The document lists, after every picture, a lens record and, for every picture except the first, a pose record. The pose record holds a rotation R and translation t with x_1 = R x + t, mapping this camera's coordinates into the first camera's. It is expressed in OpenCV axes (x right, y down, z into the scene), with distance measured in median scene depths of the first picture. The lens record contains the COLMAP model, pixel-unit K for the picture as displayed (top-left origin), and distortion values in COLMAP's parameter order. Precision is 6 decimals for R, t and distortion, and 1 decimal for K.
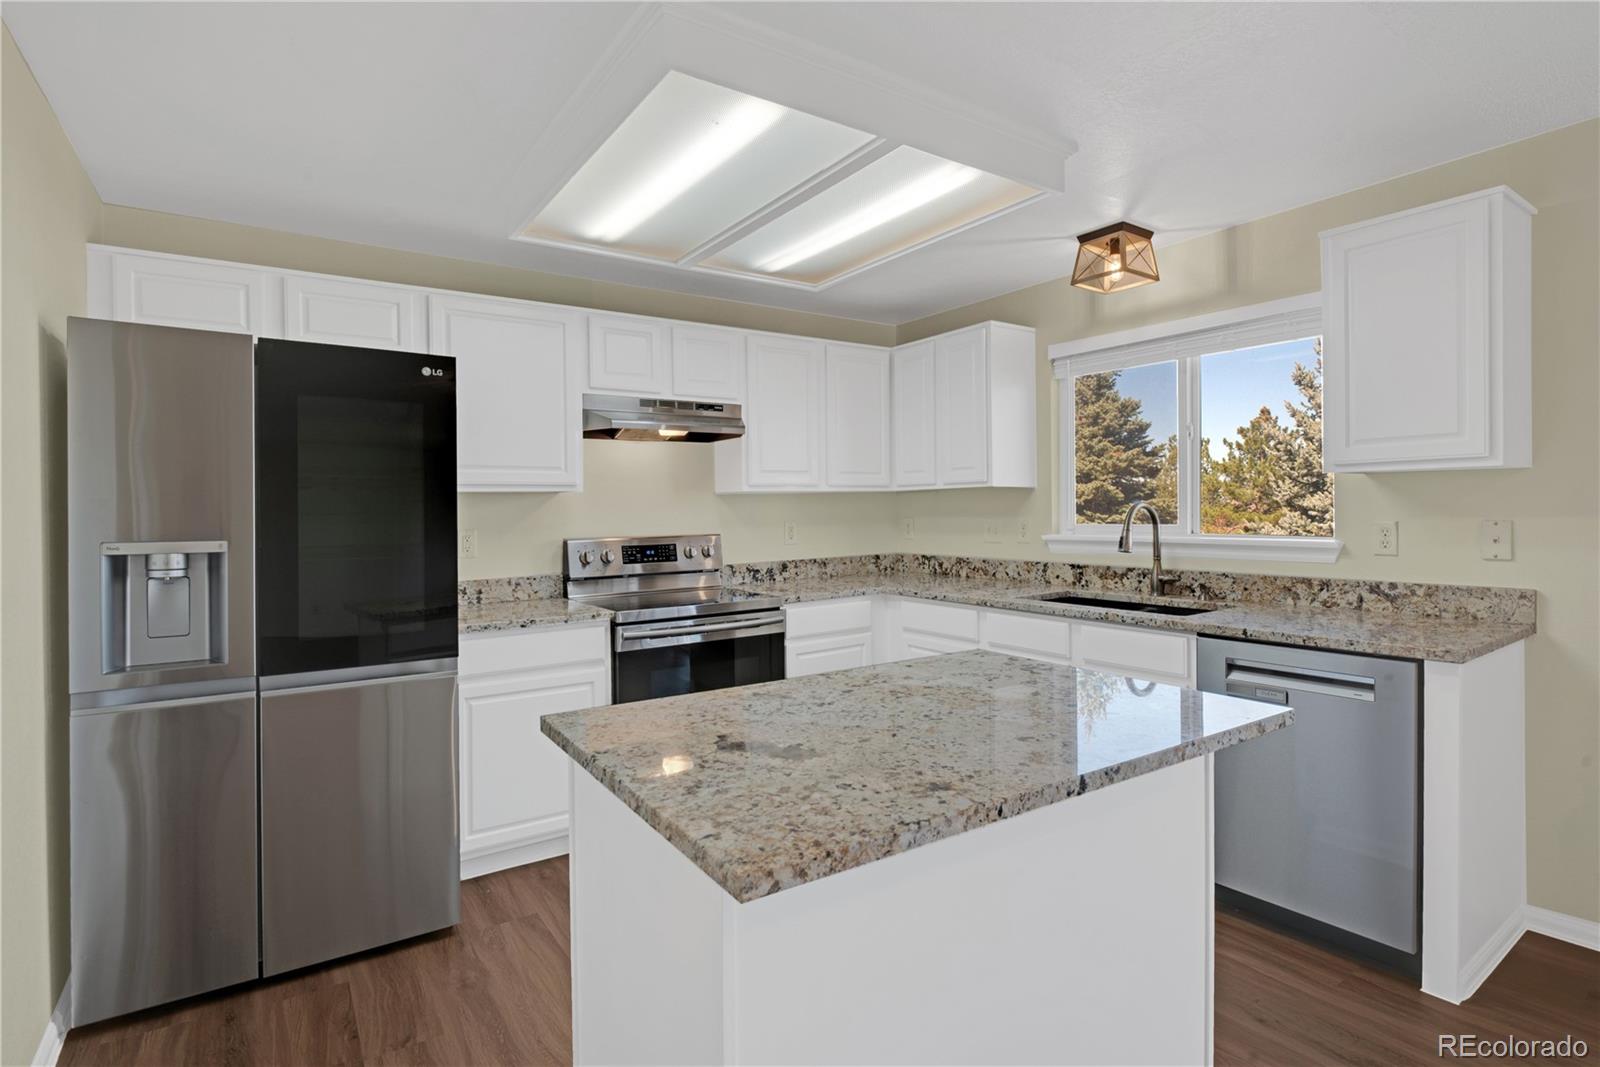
lens RADIAL K [[789.2, 0, 799.3], [0, 789.2, 513.9], [0, 0, 1]] dist [-0.005204, -0.002221]
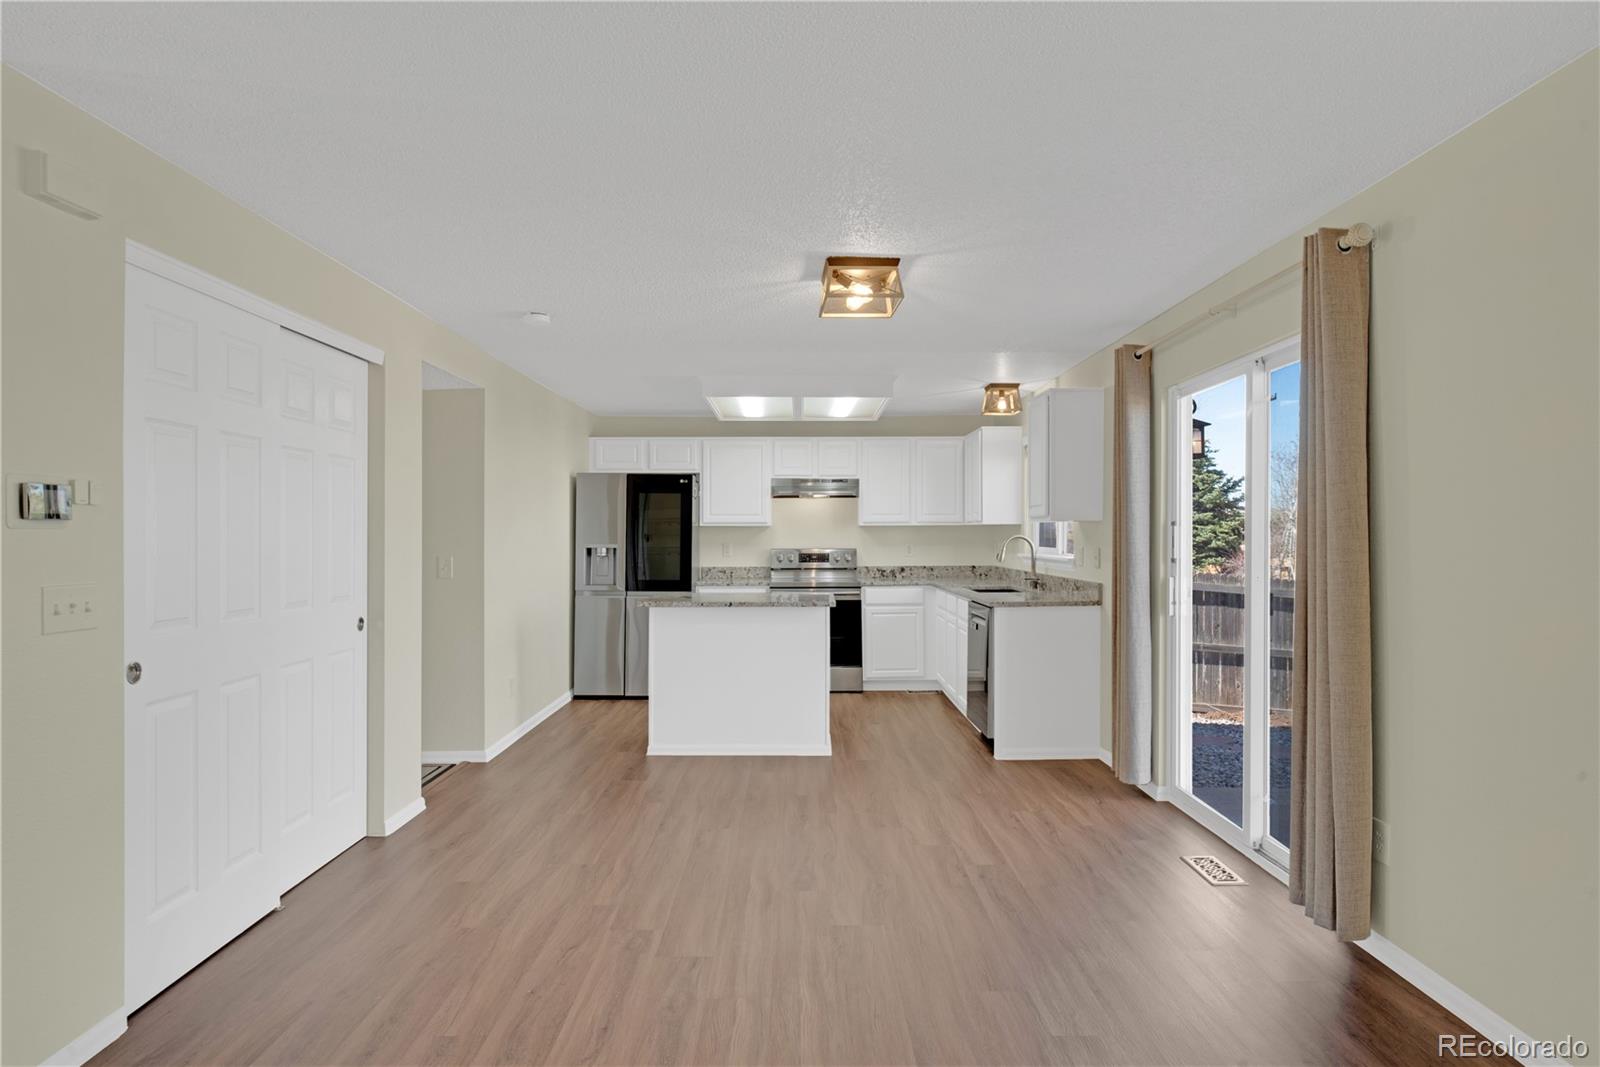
lens RADIAL K [[811.1, 0, 794.4], [0, 811.1, 531.4], [0, 0, 1]] dist [-0.000317, -0.000235]
pose [[0.837041, 0.011273, -0.547023, 1.219037], [-0.014437, 0.999895, -0.001485, -0.014615], [0.546949, 0.009140, 0.837116, -0.966226]]
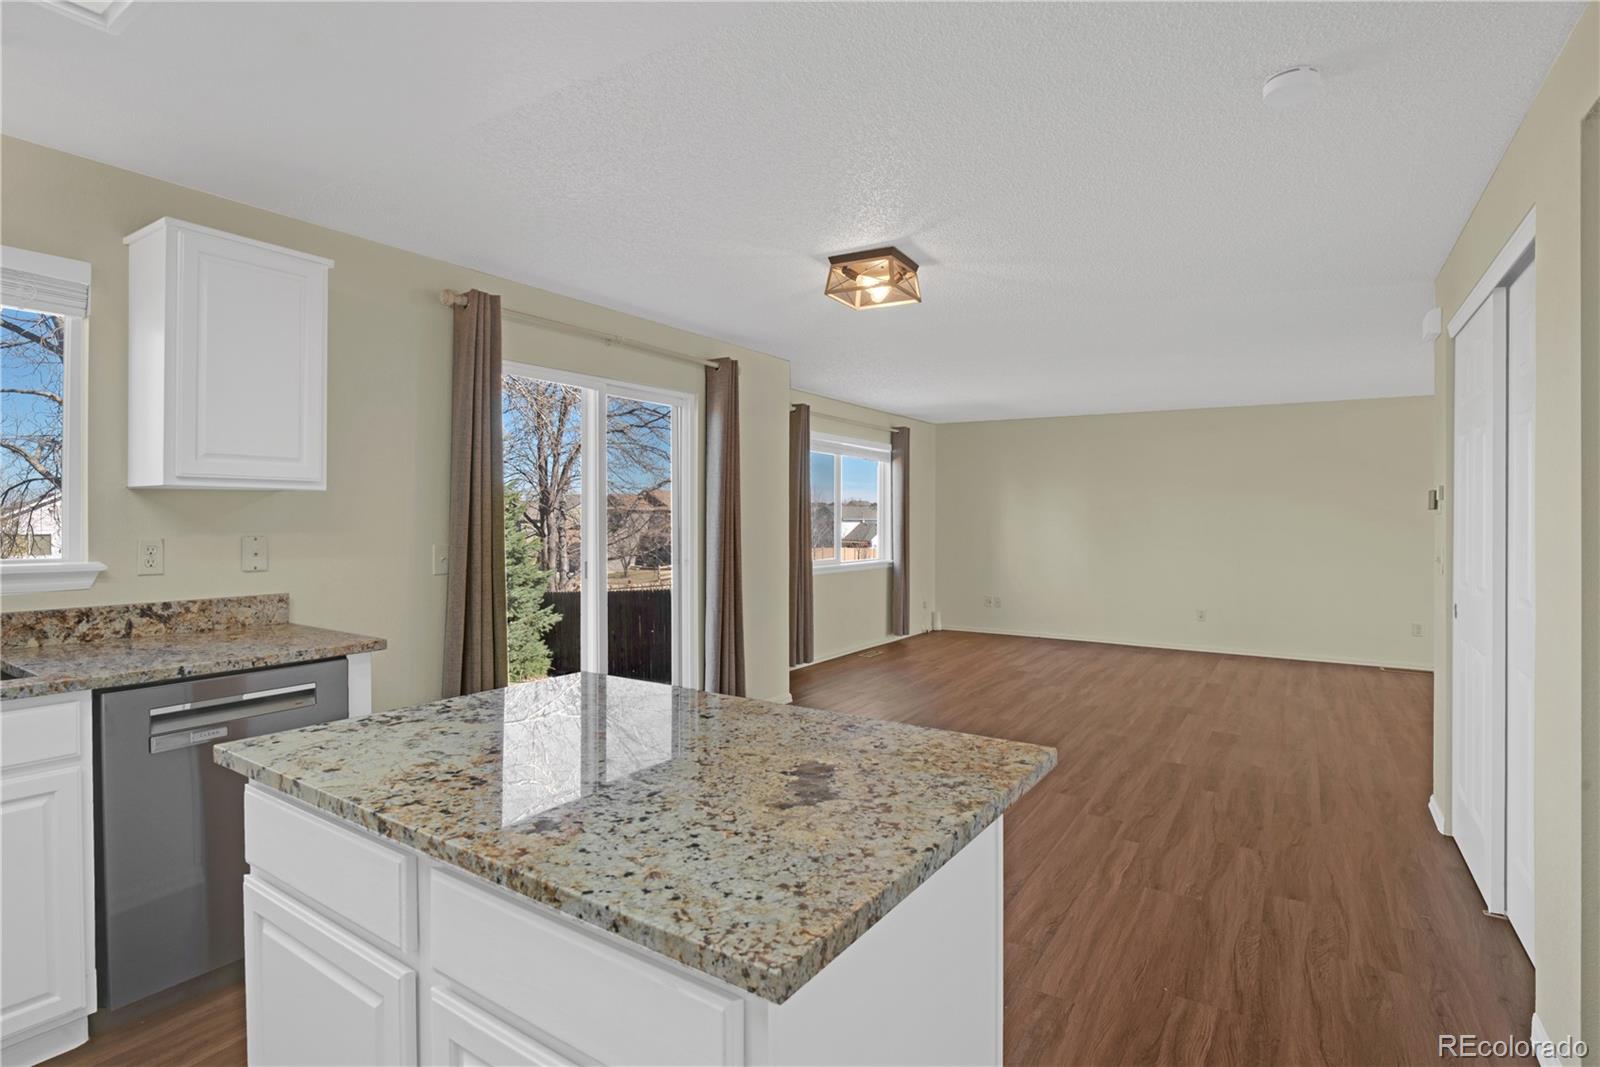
lens RADIAL K [[789.2, 0, 799.3], [0, 789.2, 513.9], [0, 0, 1]] dist [-0.005204, -0.002221]
pose [[-0.392578, 0.022183, 0.919451, -0.433947], [0.005988, 0.999750, -0.021564, 0.005071], [-0.919699, -0.002960, -0.392613, 0.677882]]
